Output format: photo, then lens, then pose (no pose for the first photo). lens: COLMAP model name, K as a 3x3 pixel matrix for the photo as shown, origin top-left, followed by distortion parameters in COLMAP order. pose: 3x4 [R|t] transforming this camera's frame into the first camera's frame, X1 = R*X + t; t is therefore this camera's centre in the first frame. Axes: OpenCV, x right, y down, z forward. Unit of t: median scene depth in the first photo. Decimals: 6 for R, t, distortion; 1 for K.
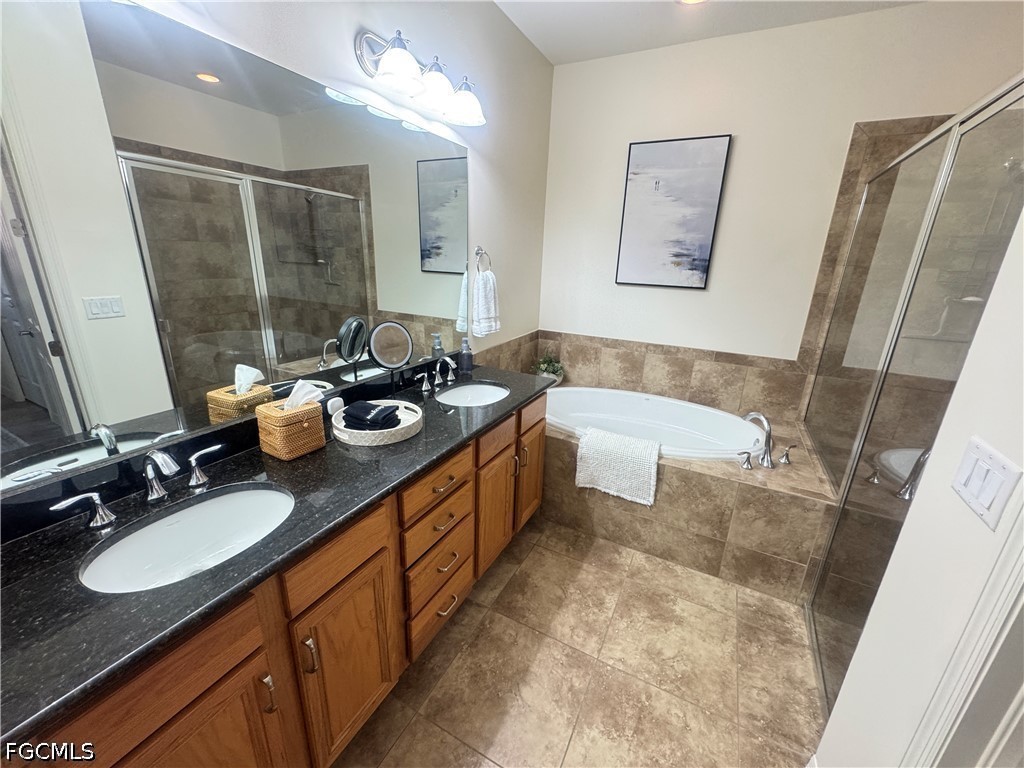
lens RADIAL K [[408.9, 0, 510.2], [0, 408.9, 385.4], [0, 0, 1]] dist [0.001630, -0.000227]
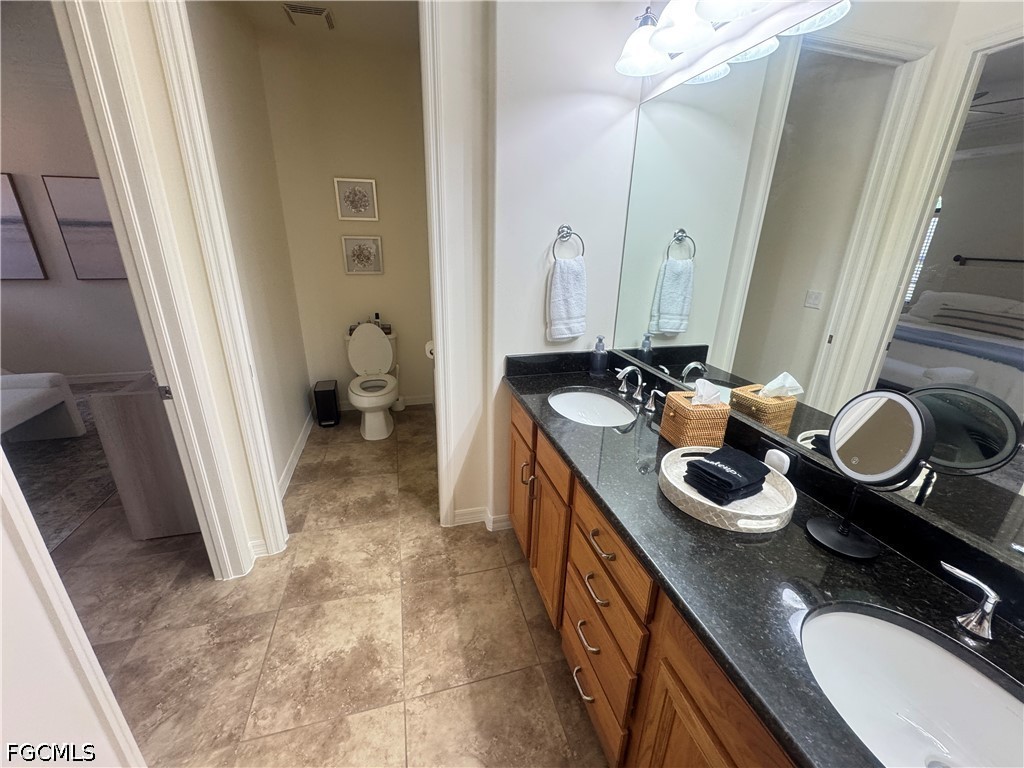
lens RADIAL K [[408.9, 0, 512.0], [0, 408.9, 384.3], [0, 0, 1]] dist [0.001630, -0.000227]
pose [[-0.728227, 0.181428, -0.660885, 0.399636], [-0.255090, 0.823278, 0.507092, -0.330904], [0.636093, 0.537863, -0.553253, 1.128584]]
